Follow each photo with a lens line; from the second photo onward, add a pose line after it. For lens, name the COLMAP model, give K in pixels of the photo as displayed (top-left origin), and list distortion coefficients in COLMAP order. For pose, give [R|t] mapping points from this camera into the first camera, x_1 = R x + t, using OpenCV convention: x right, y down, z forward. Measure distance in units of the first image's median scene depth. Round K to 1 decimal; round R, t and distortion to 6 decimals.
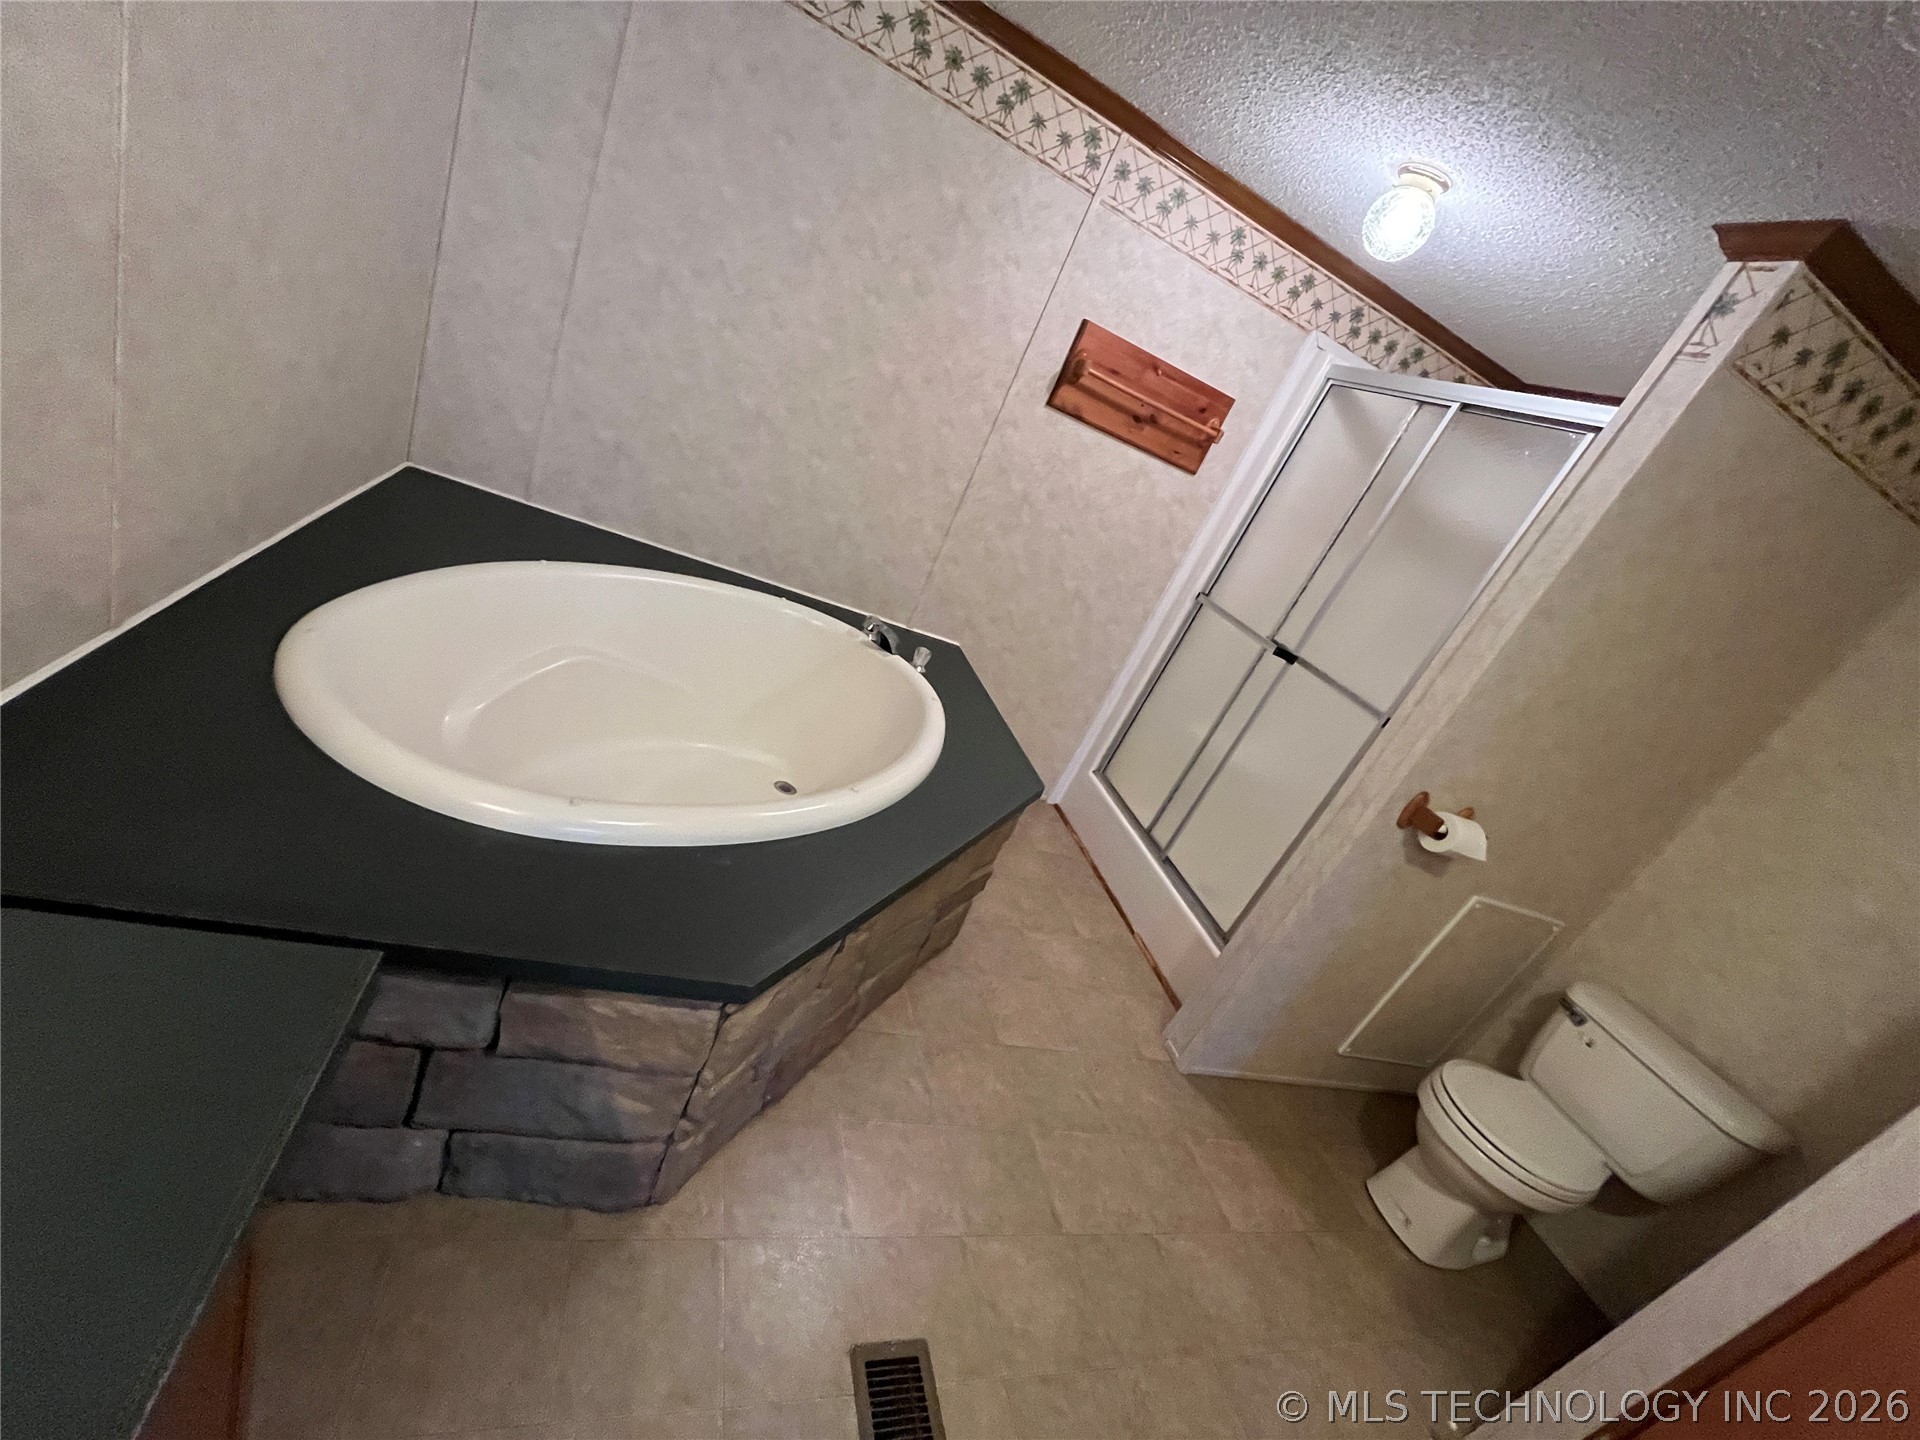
lens RADIAL K [[777.4, 0, 952.3], [0, 777.4, 730.0], [0, 0, 1]] dist [-0.001542, -0.000476]
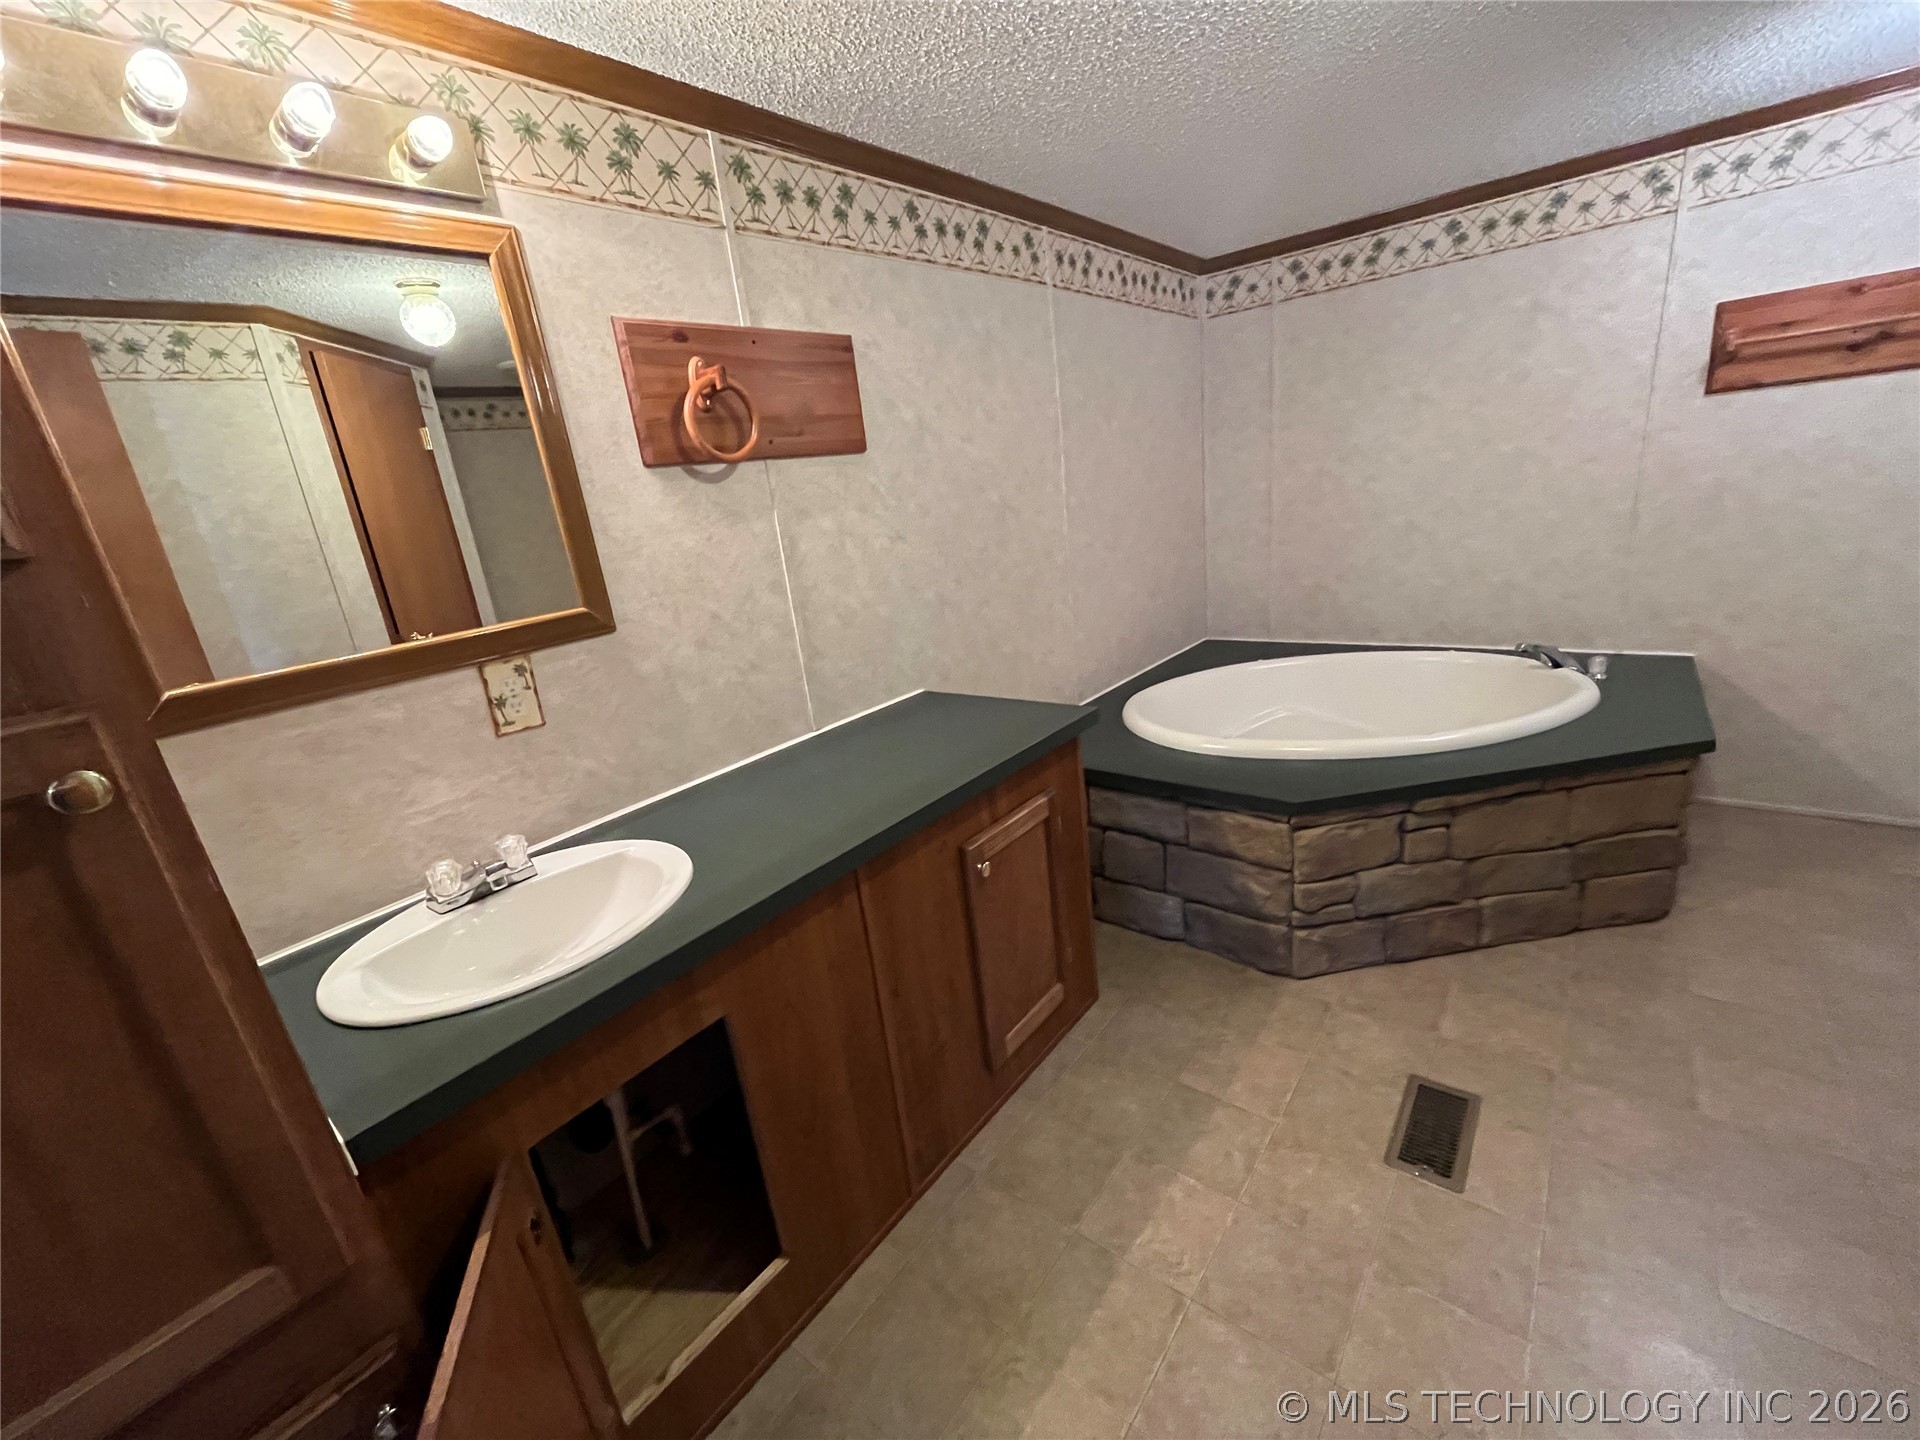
lens RADIAL K [[777.4, 0, 956.5], [0, 777.4, 721.9], [0, 0, 1]] dist [-0.001542, -0.000476]
pose [[0.493383, -0.222522, -0.840867, 0.448963], [-0.025039, 0.962688, -0.269452, 0.322271], [0.869451, 0.153998, 0.469403, -0.278398]]
